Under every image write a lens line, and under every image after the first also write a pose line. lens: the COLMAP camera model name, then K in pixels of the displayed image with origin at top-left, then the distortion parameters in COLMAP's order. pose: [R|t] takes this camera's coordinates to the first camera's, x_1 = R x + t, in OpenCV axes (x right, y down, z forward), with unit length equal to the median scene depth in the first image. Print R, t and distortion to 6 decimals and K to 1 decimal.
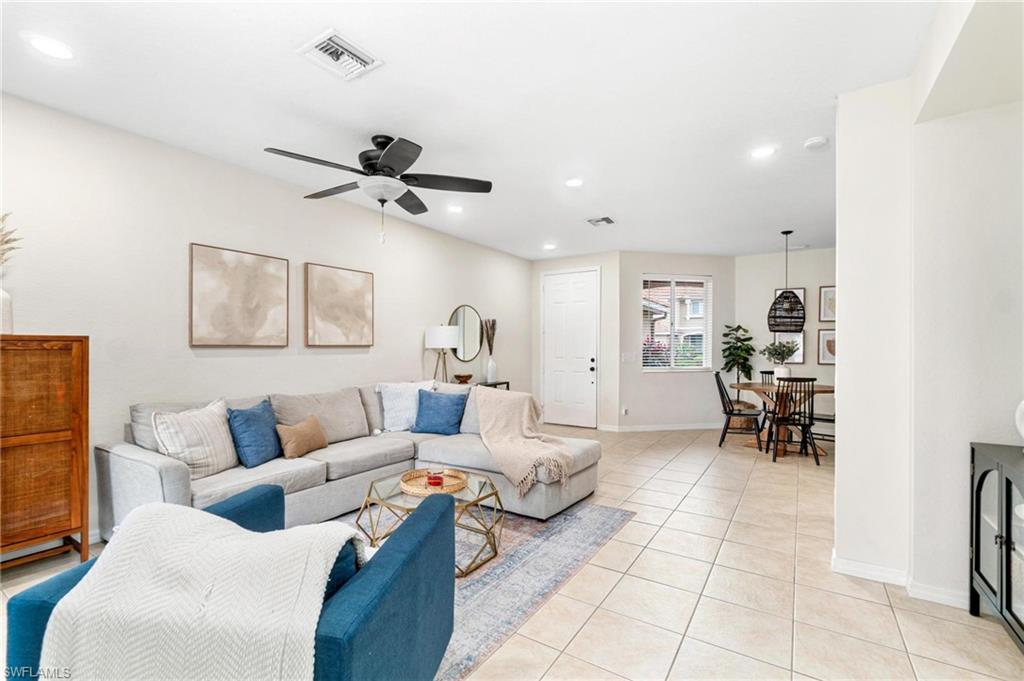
lens RADIAL K [[446.1, 0, 512.9], [0, 446.1, 348.8], [0, 0, 1]] dist [0.000380, 0.001776]
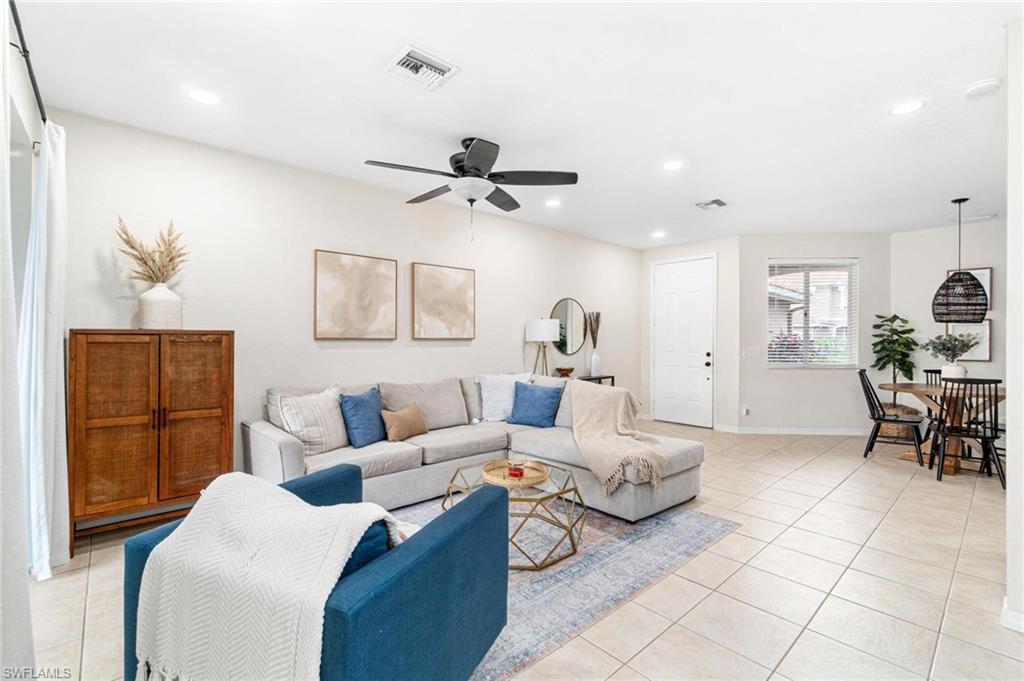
lens RADIAL K [[446.1, 0, 518.7], [0, 446.1, 339.3], [0, 0, 1]] dist [0.000380, 0.001776]
pose [[0.968481, 0.001428, -0.249085, 0.053778], [-0.002712, 0.999985, -0.004812, -0.000764], [0.249074, 0.005335, 0.968470, 0.011615]]
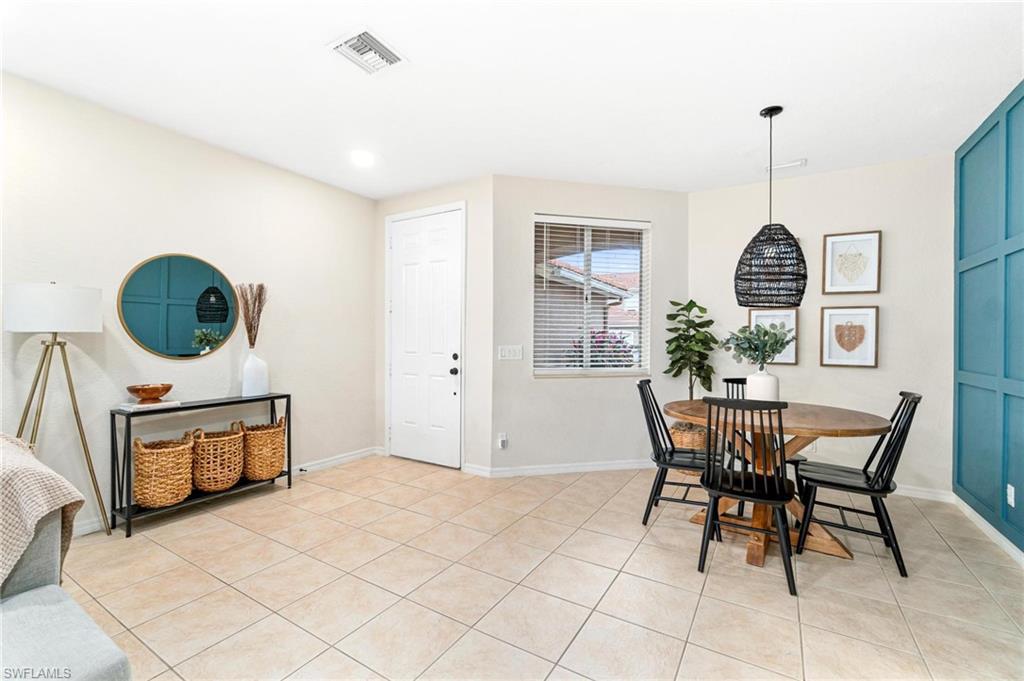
lens RADIAL K [[446.1, 0, 507.6], [0, 446.1, 339.0], [0, 0, 1]] dist [0.000380, 0.001776]
pose [[0.999547, 0.005721, 0.029547, 0.450147], [-0.005579, 0.999973, -0.004874, 0.007352], [-0.029574, 0.004706, 0.999552, 0.755229]]
